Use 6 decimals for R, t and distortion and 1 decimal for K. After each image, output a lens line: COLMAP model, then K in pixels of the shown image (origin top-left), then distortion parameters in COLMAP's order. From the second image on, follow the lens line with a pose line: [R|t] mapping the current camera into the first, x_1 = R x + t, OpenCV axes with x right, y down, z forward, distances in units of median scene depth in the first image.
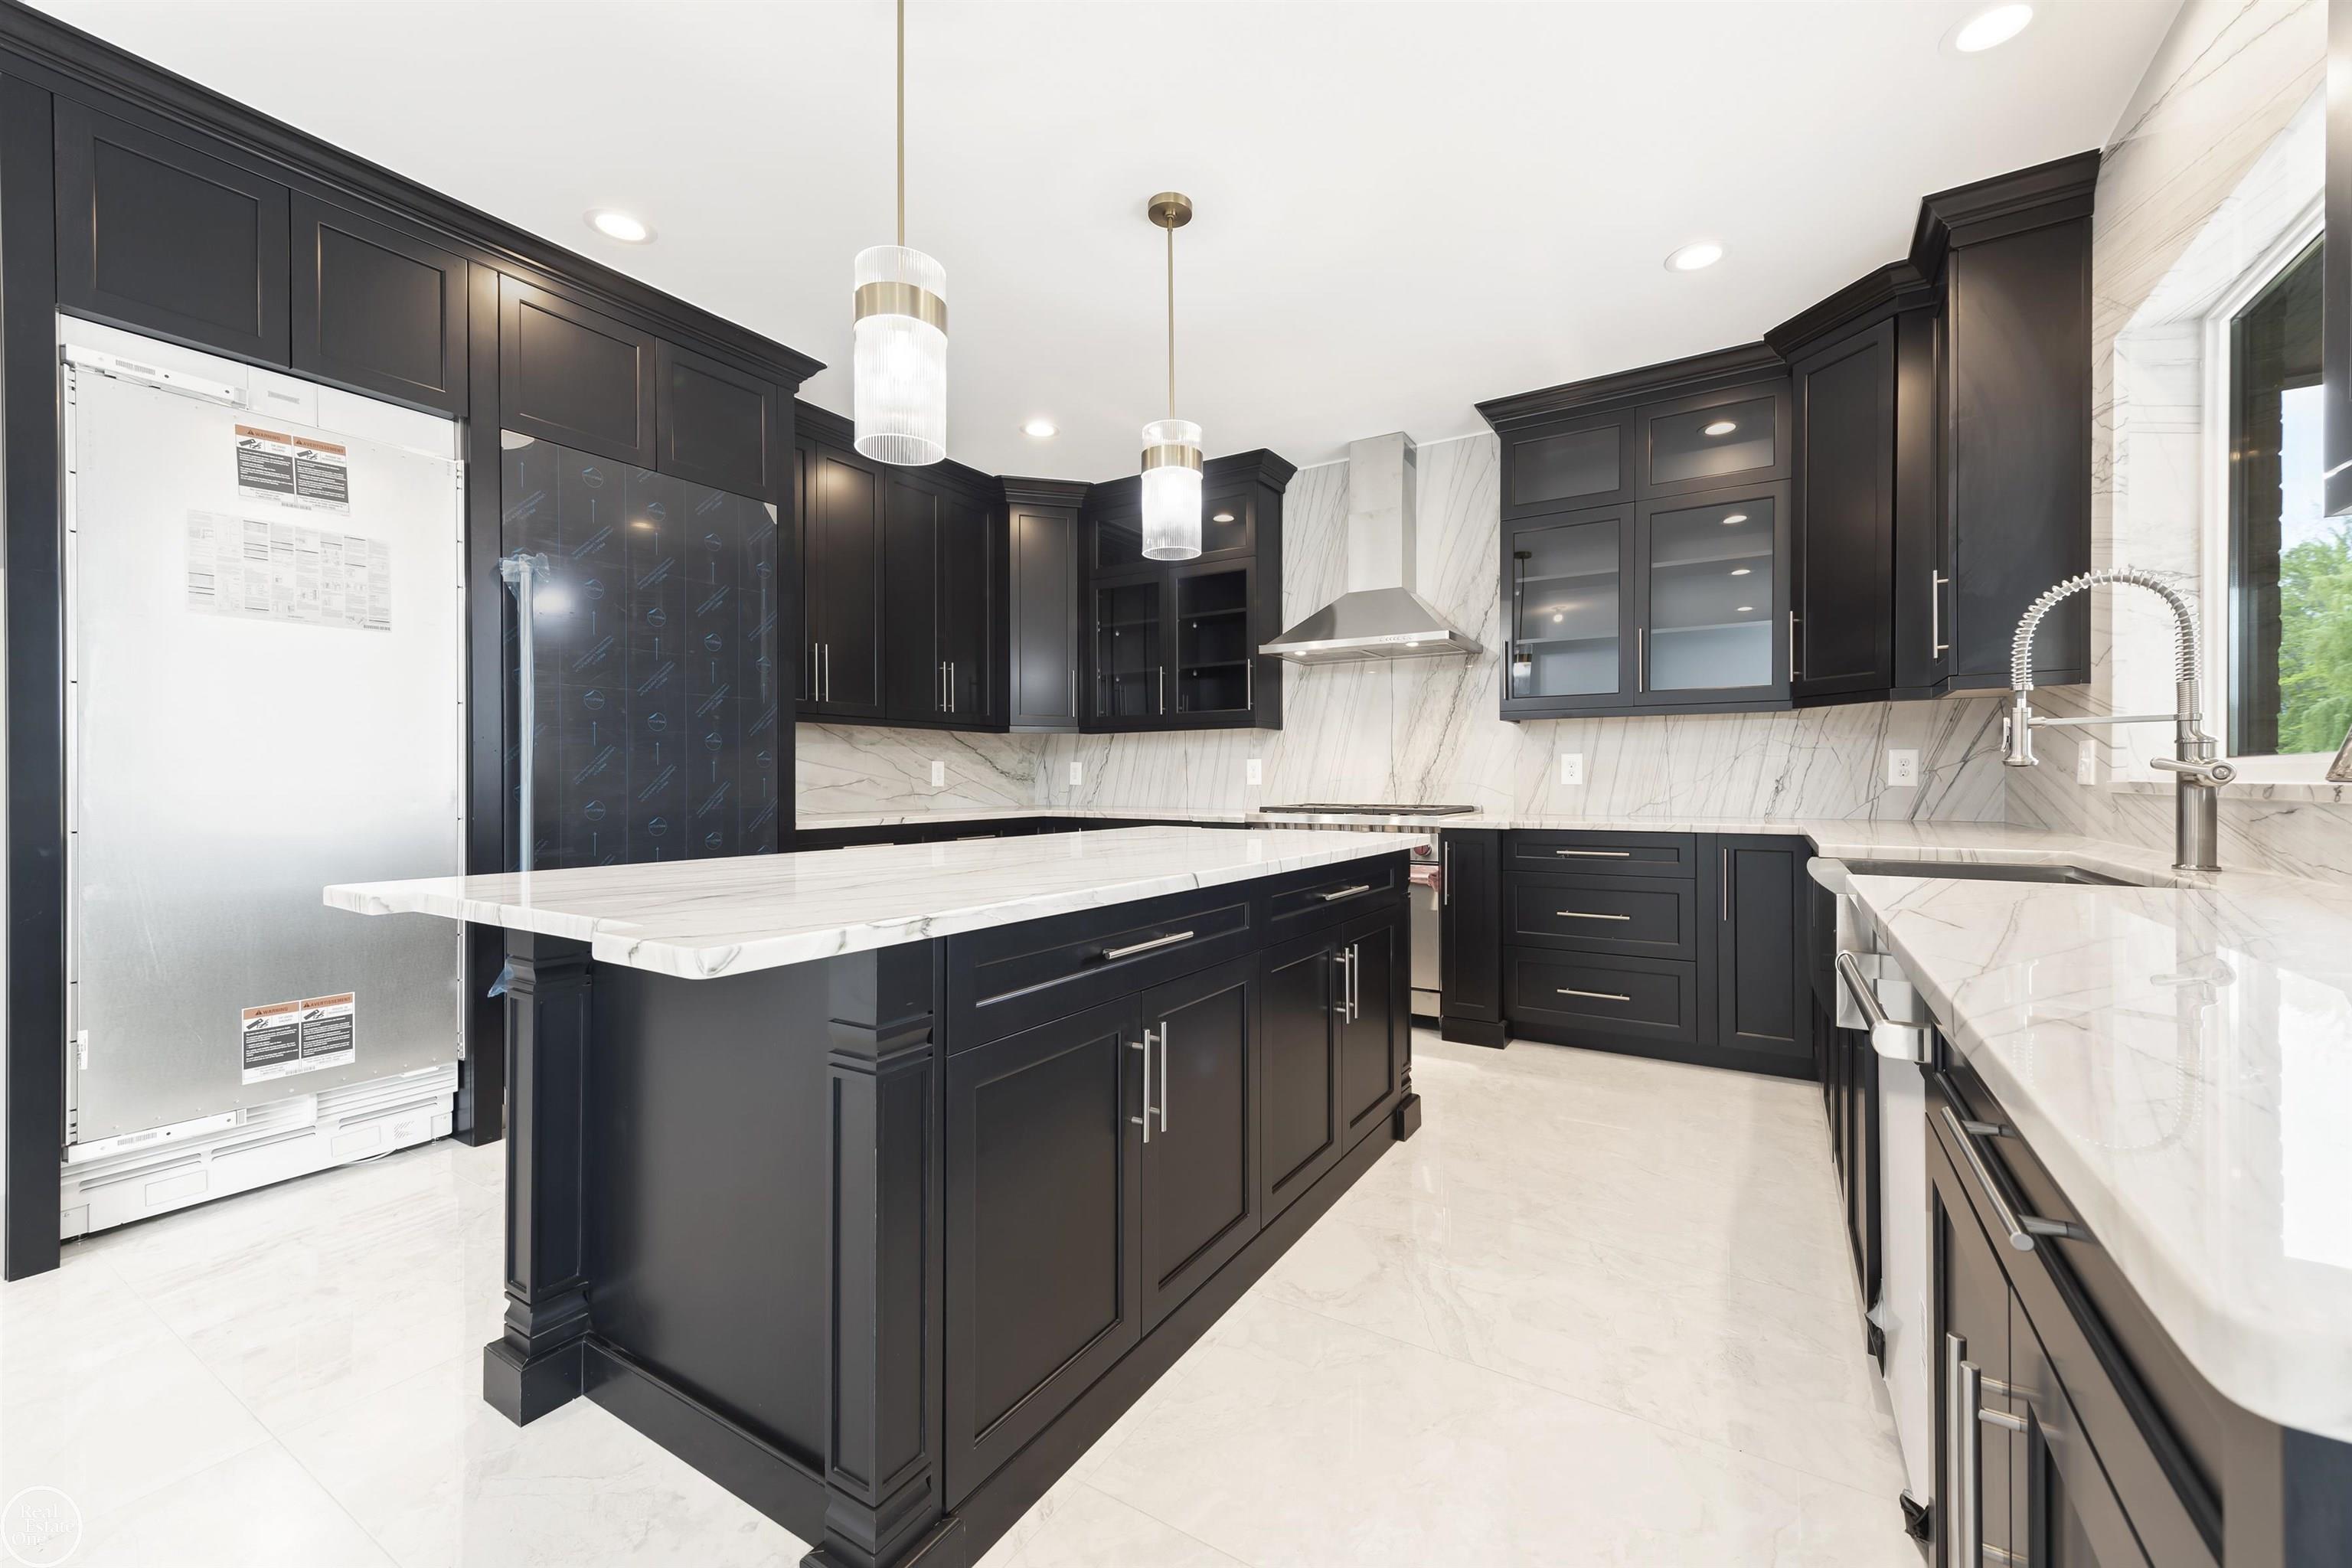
lens RADIAL K [[908.3, 0, 1217.0], [0, 908.3, 776.0], [0, 0, 1]] dist [0.017160, -0.001305]
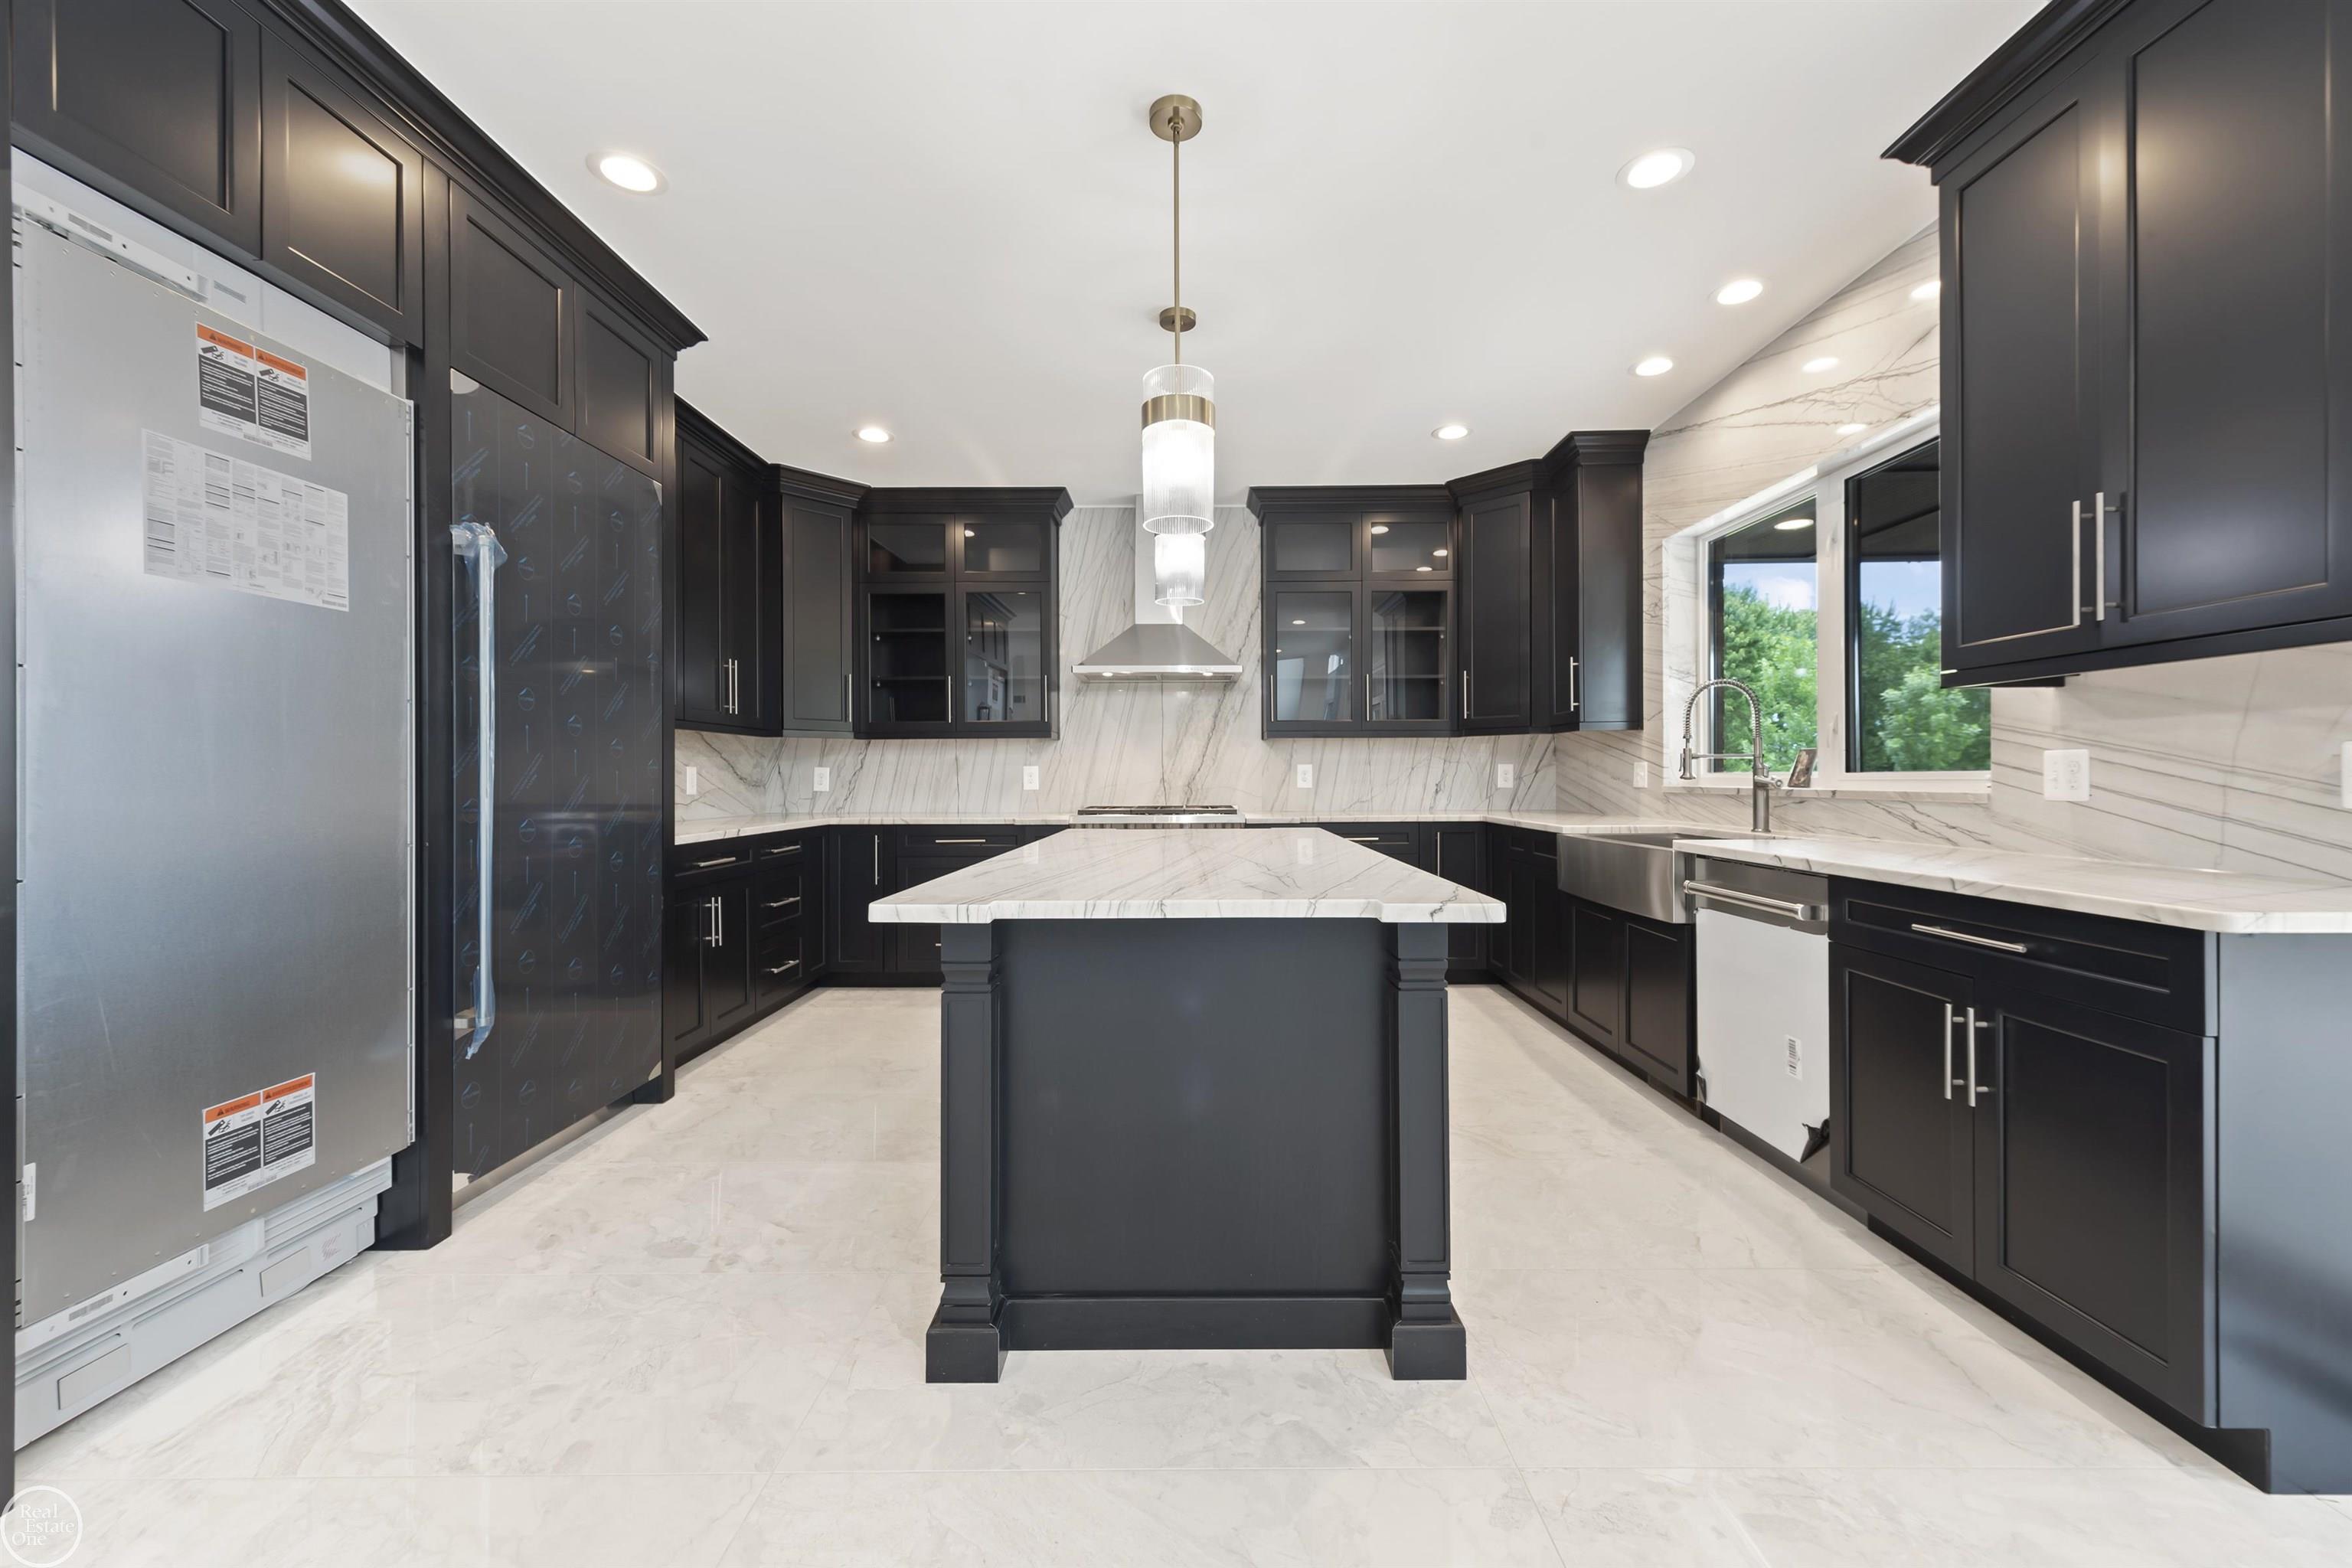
lens RADIAL K [[908.3, 0, 1166.8], [0, 908.3, 775.2], [0, 0, 1]] dist [0.017160, -0.001305]
pose [[0.860226, -0.001222, 0.509911, -0.521419], [0.001010, 0.999999, 0.000693, -0.011566], [-0.509911, -0.000081, 0.860227, -0.024347]]
